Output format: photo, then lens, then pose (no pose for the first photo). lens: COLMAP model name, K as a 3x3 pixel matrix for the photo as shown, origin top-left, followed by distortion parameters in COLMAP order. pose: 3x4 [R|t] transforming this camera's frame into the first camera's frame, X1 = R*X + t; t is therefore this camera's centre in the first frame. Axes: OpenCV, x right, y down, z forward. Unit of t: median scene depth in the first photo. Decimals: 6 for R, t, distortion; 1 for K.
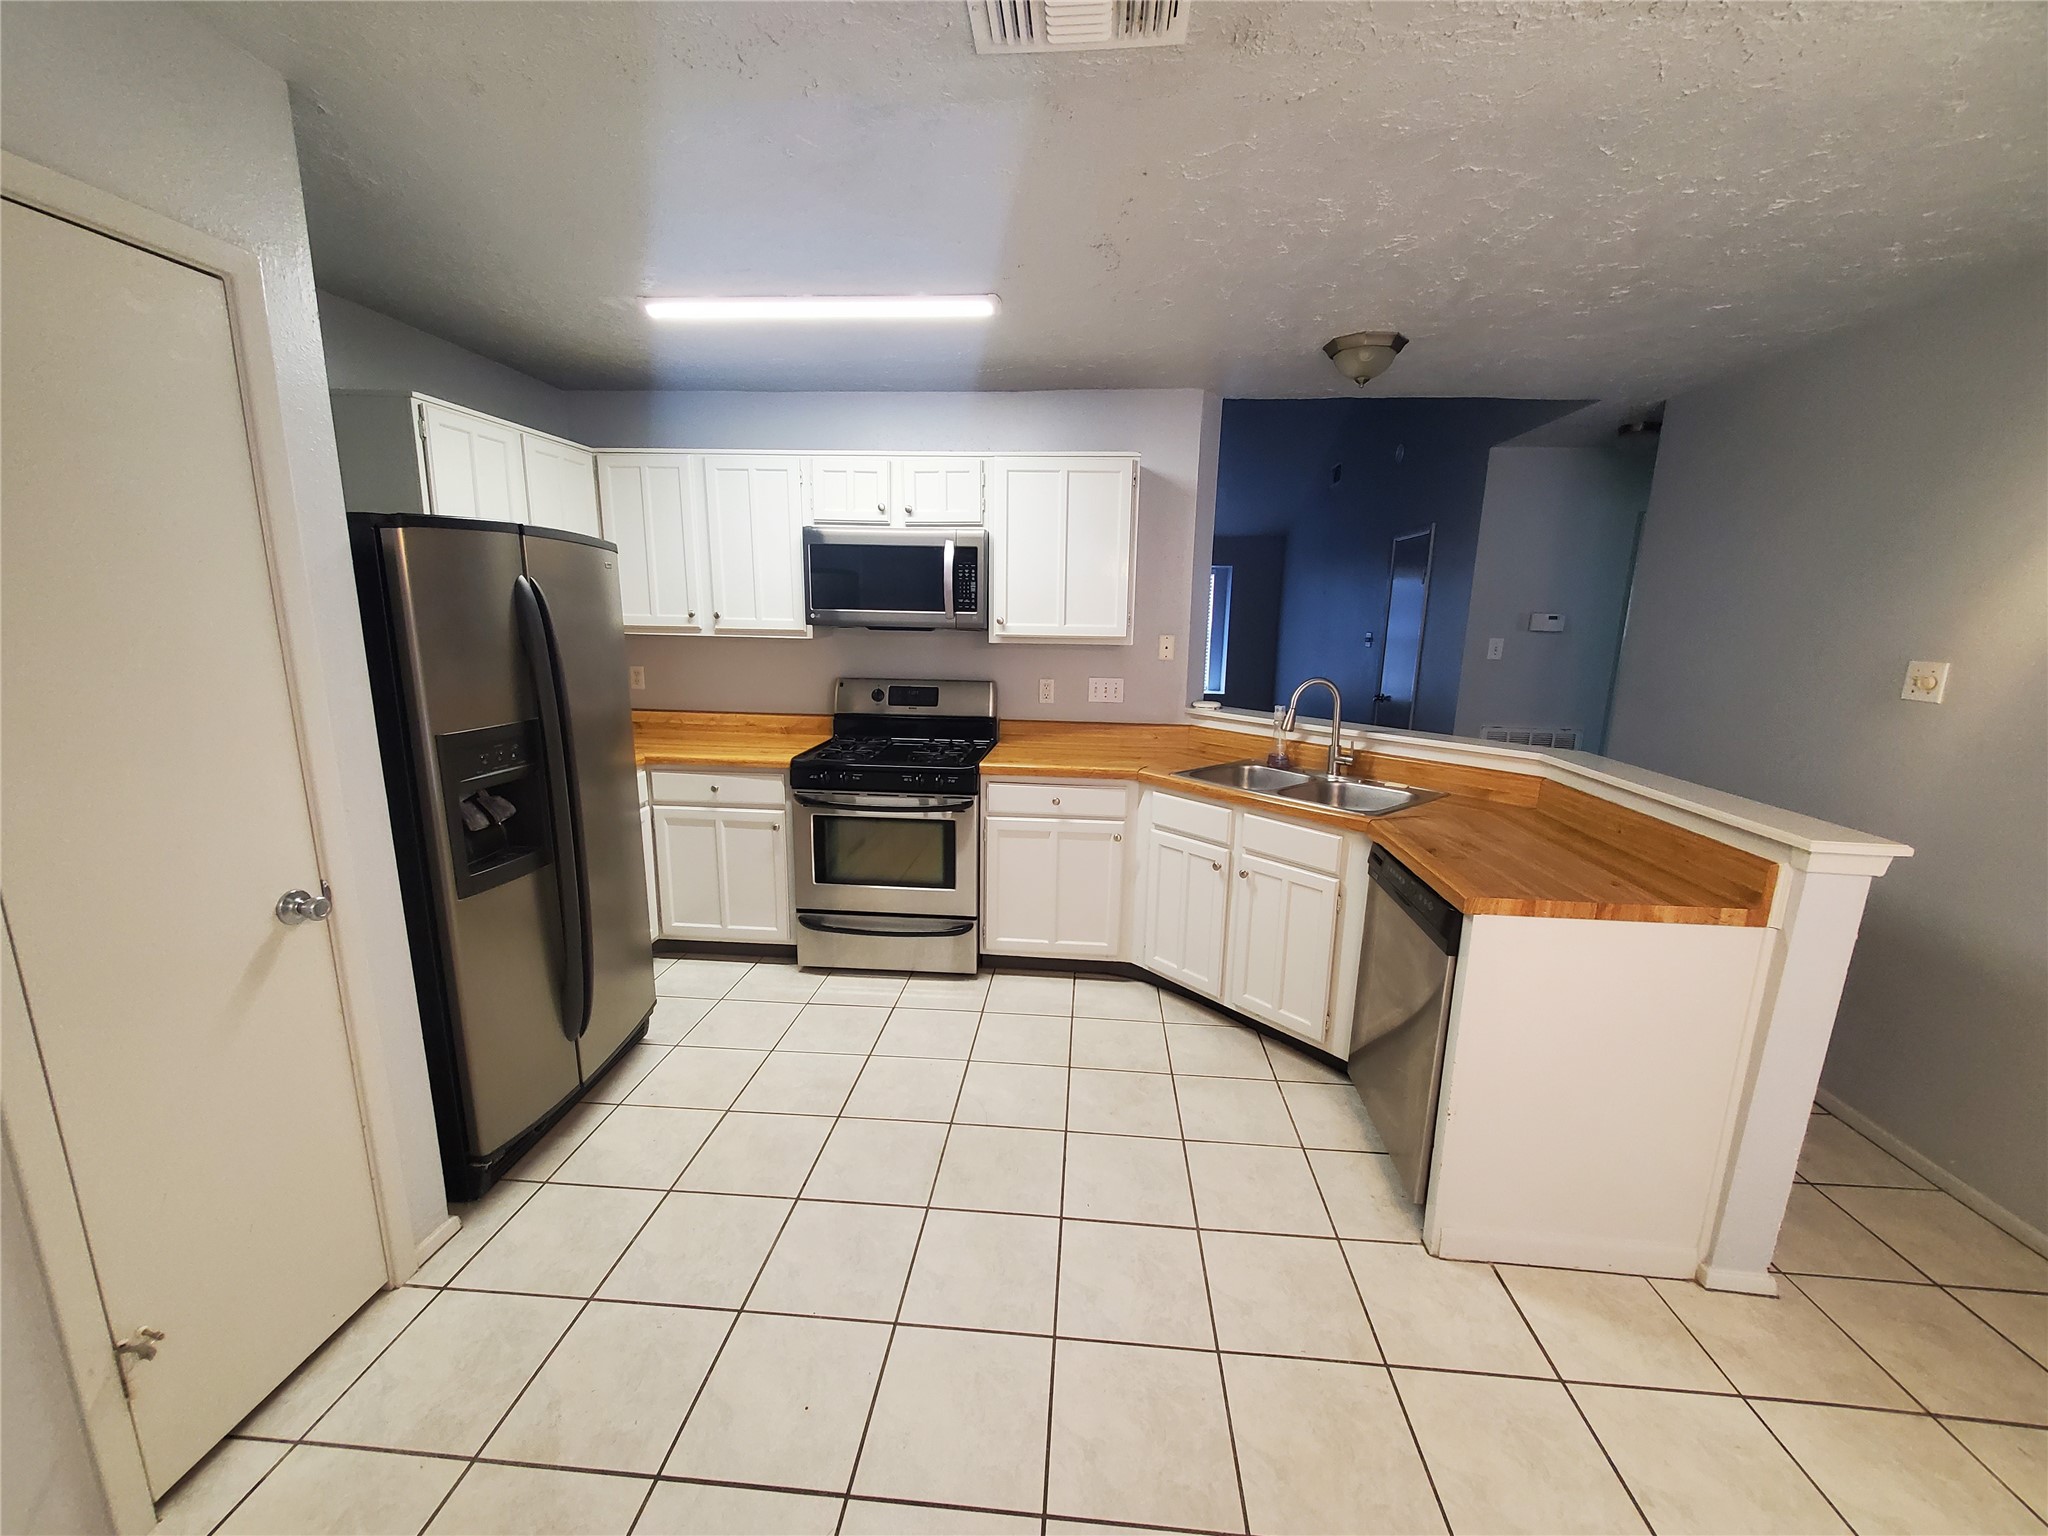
lens RADIAL K [[813.6, 0, 1028.6], [0, 813.6, 776.4], [0, 0, 1]] dist [-0.001406, 0.000501]
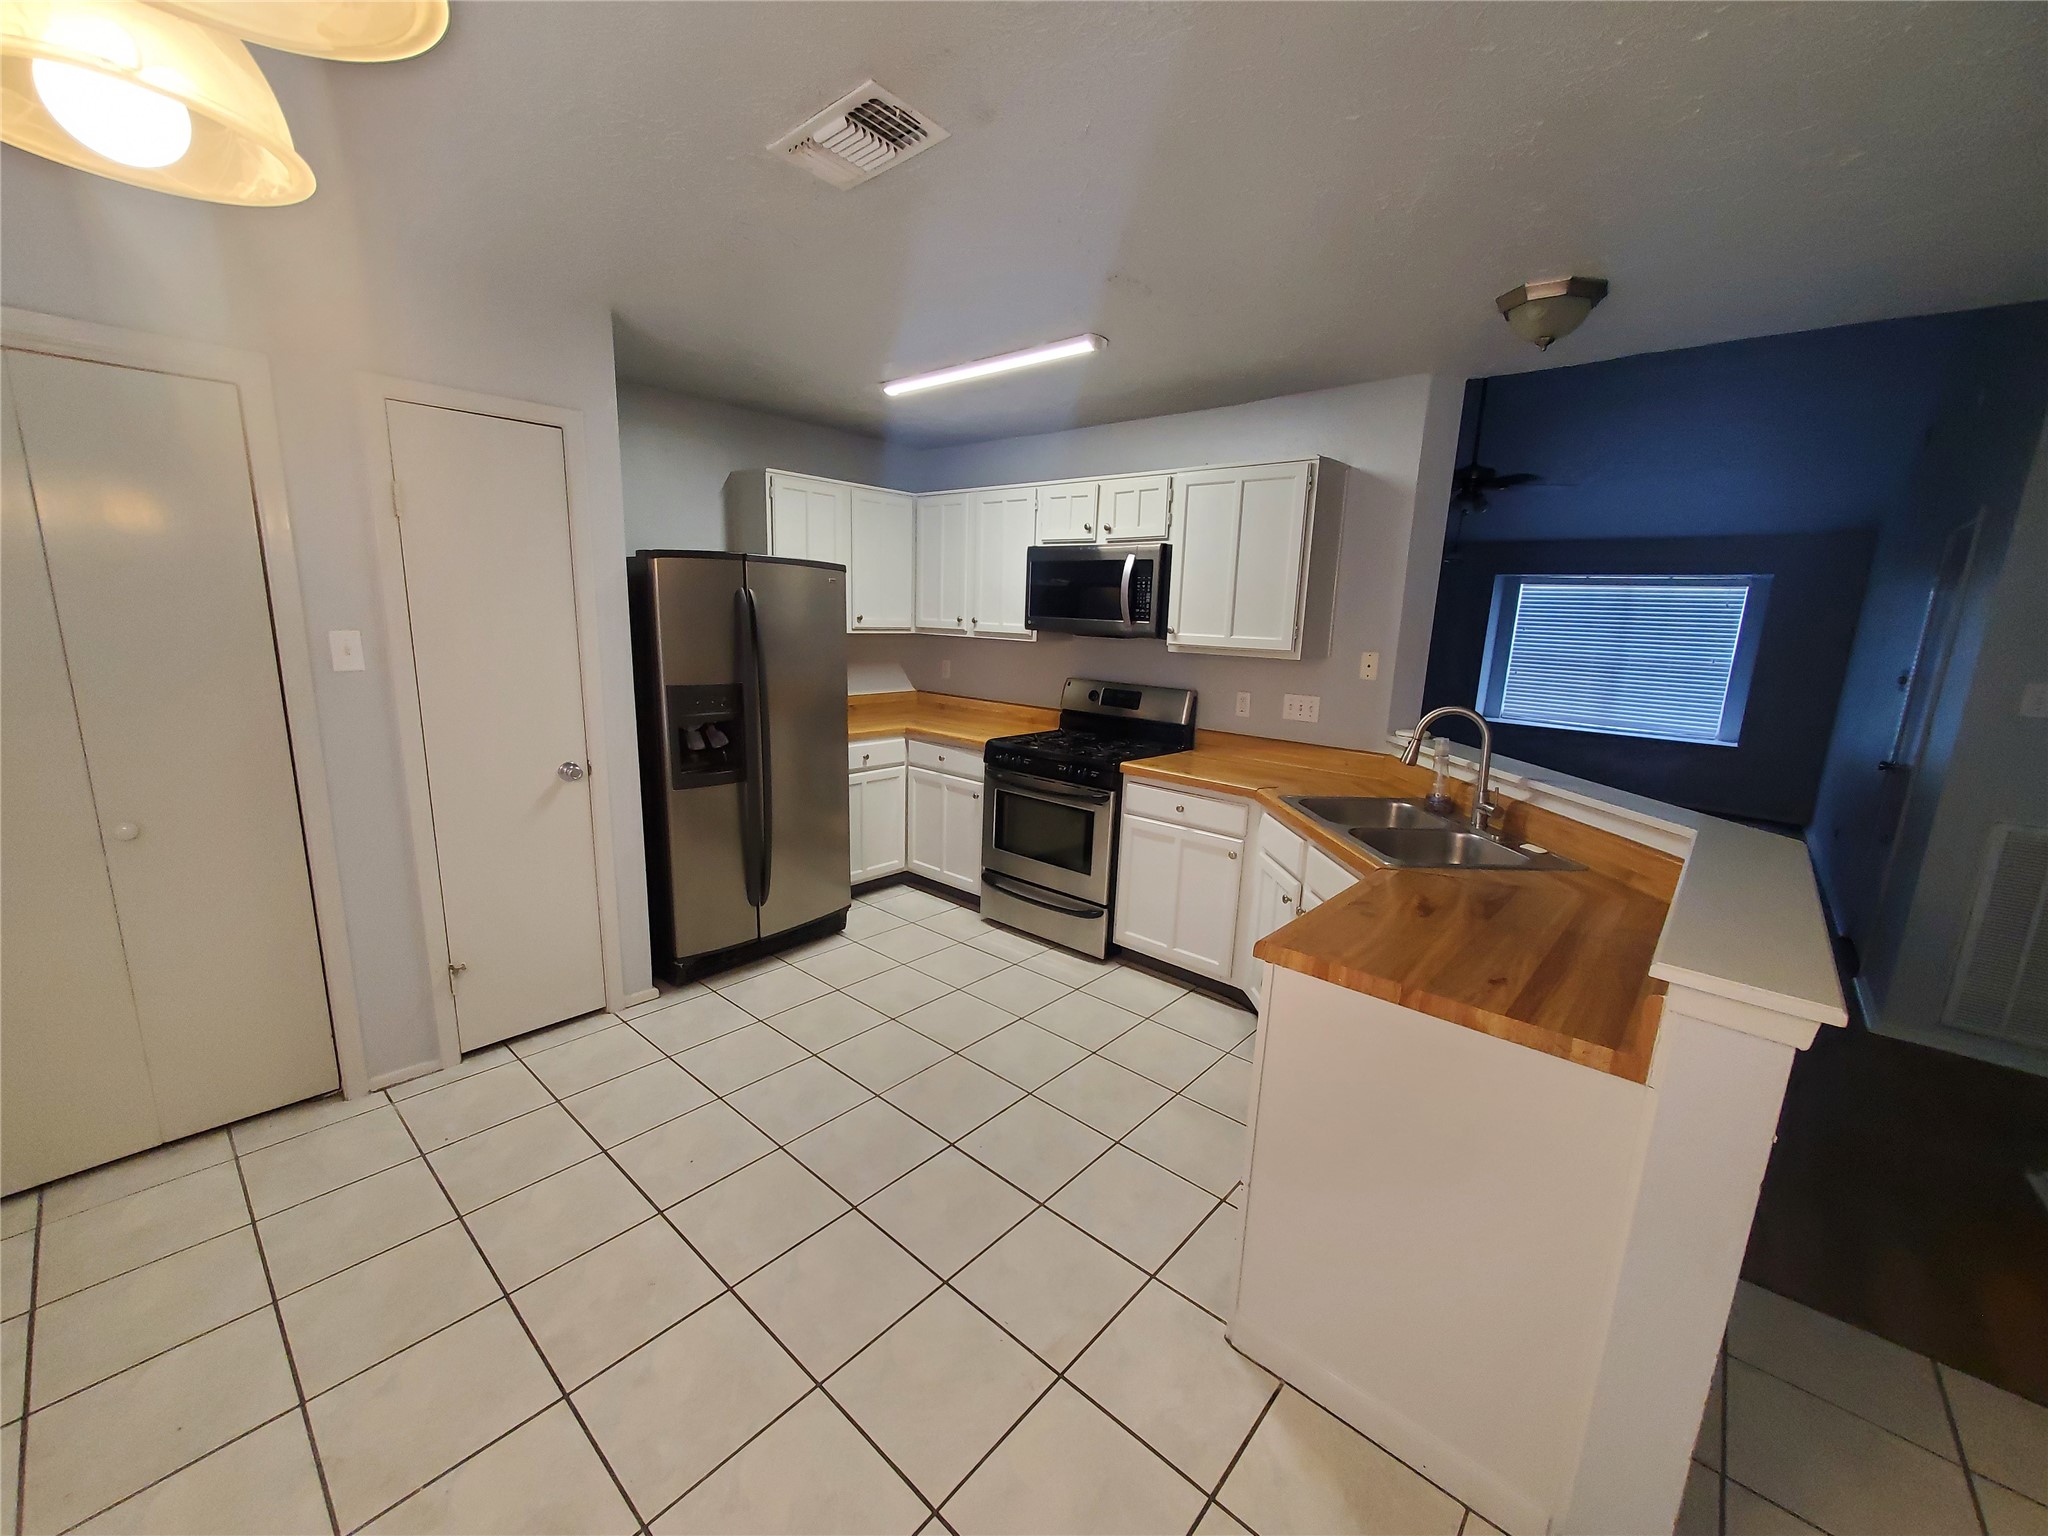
lens RADIAL K [[813.6, 0, 1030.3], [0, 813.6, 775.6], [0, 0, 1]] dist [-0.001406, 0.000501]
pose [[0.799694, 0.129287, -0.586323, 0.468707], [-0.141410, 0.989627, 0.025346, -0.009023], [0.583518, 0.062643, 0.809681, 0.069829]]
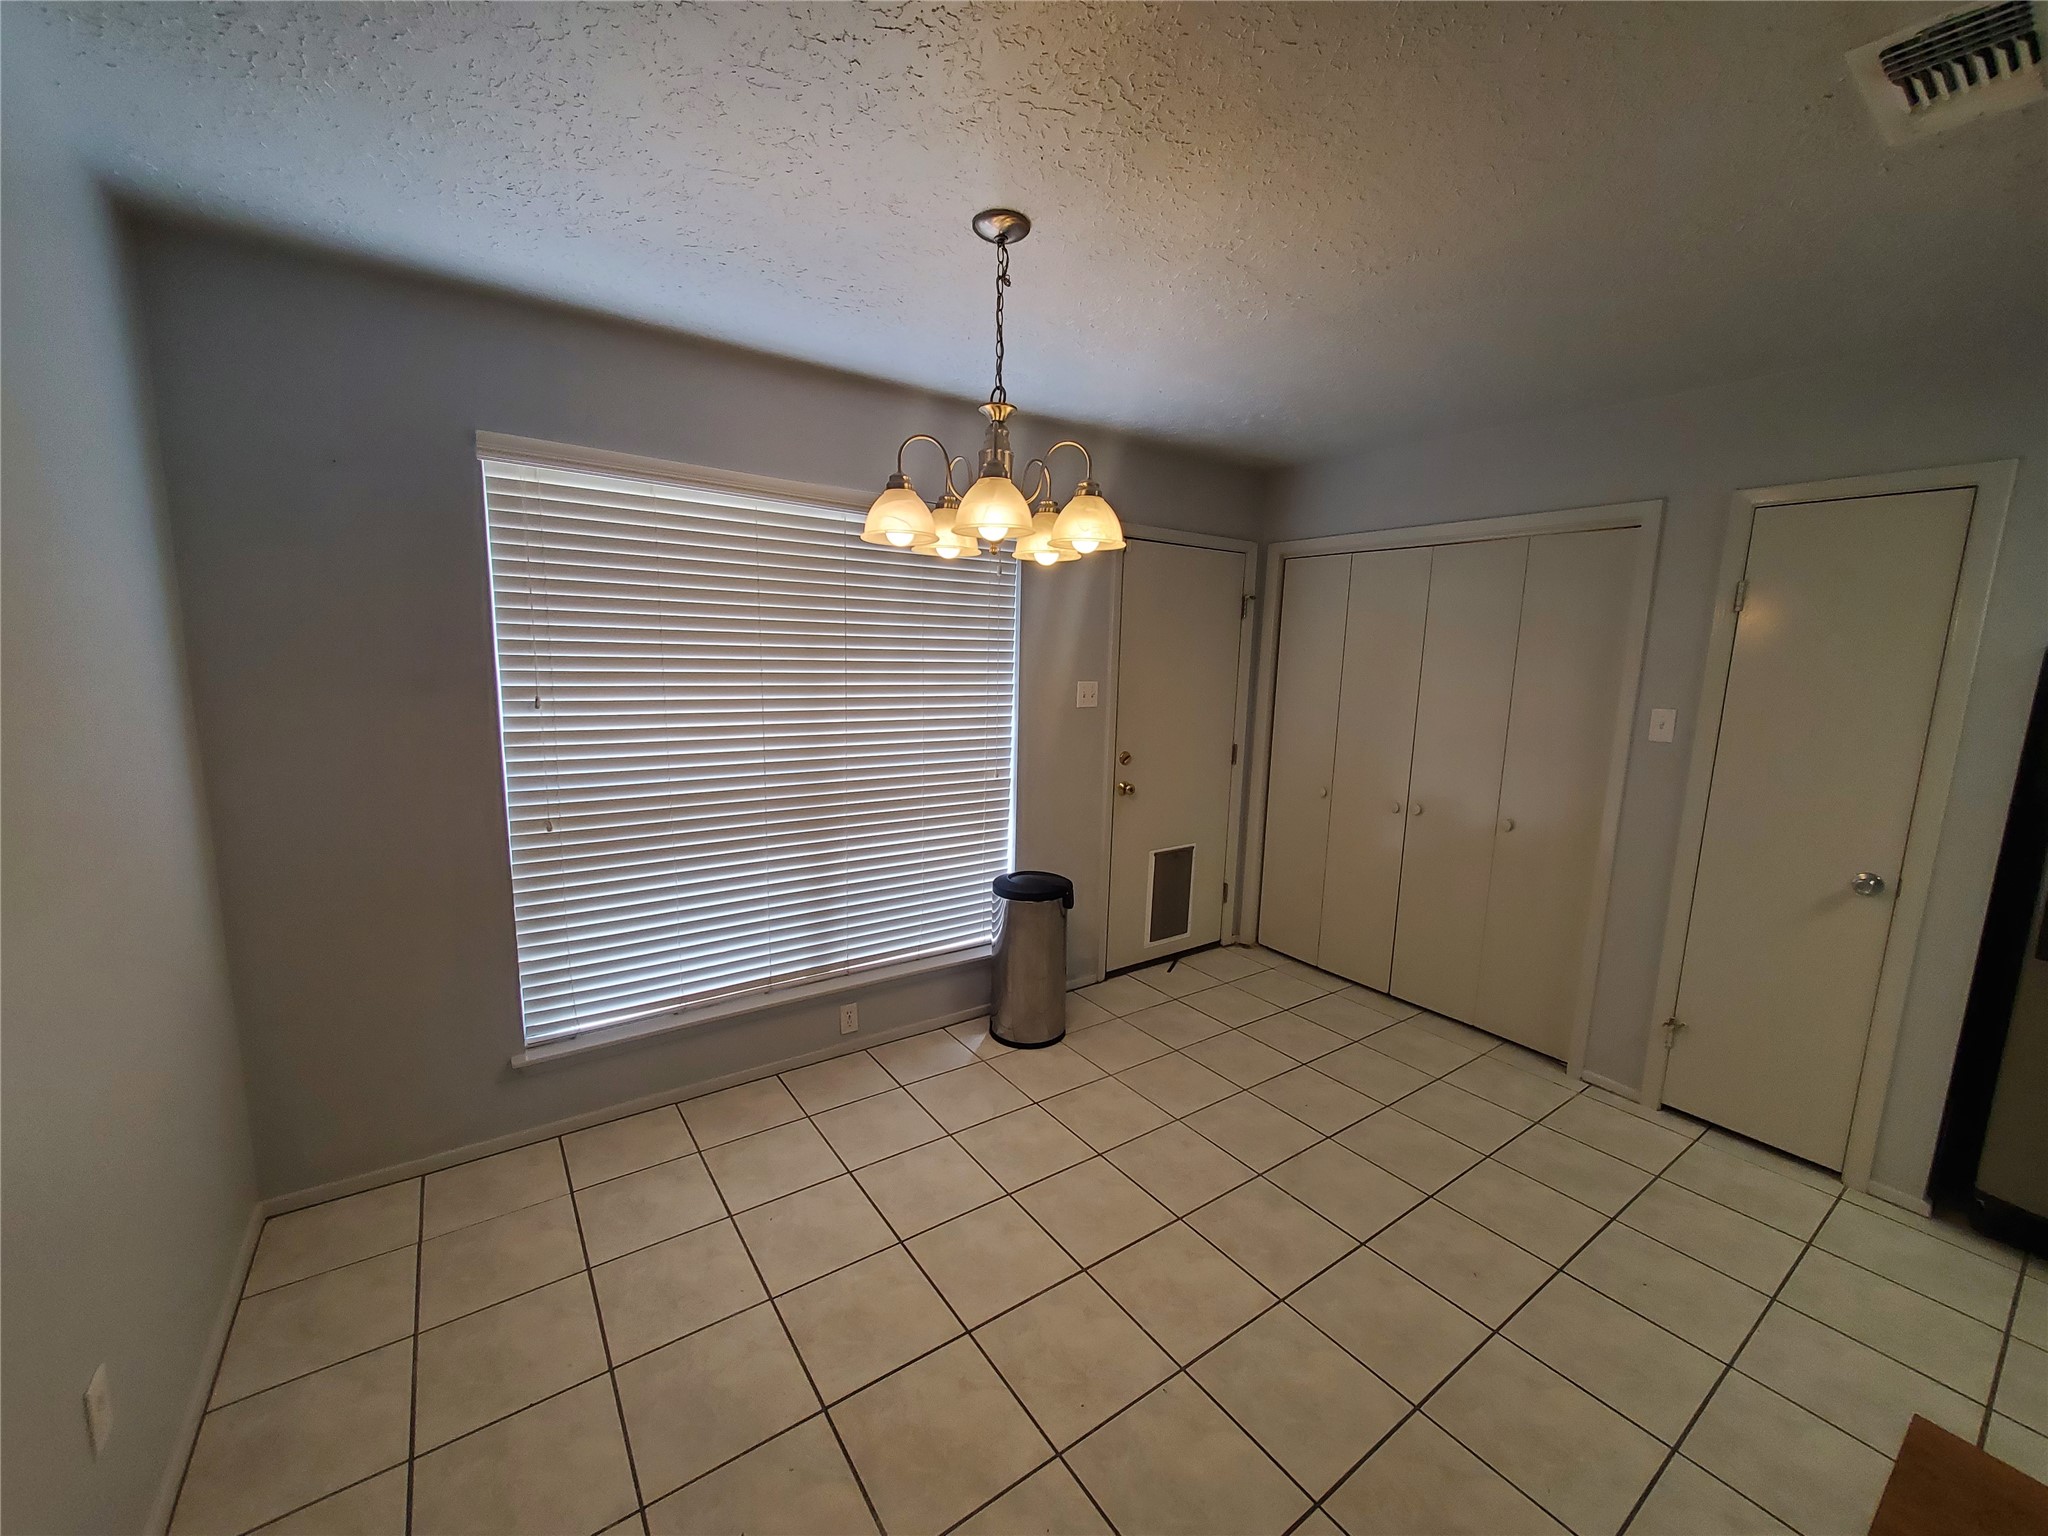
lens RADIAL K [[813.6, 0, 1024.4], [0, 813.6, 769.2], [0, 0, 1]] dist [-0.001406, 0.000501]
pose [[-0.767518, 0.056504, -0.638532, 0.632870], [-0.172441, 0.941190, 0.290561, -0.105406], [0.617398, 0.333120, -0.712637, 0.505435]]
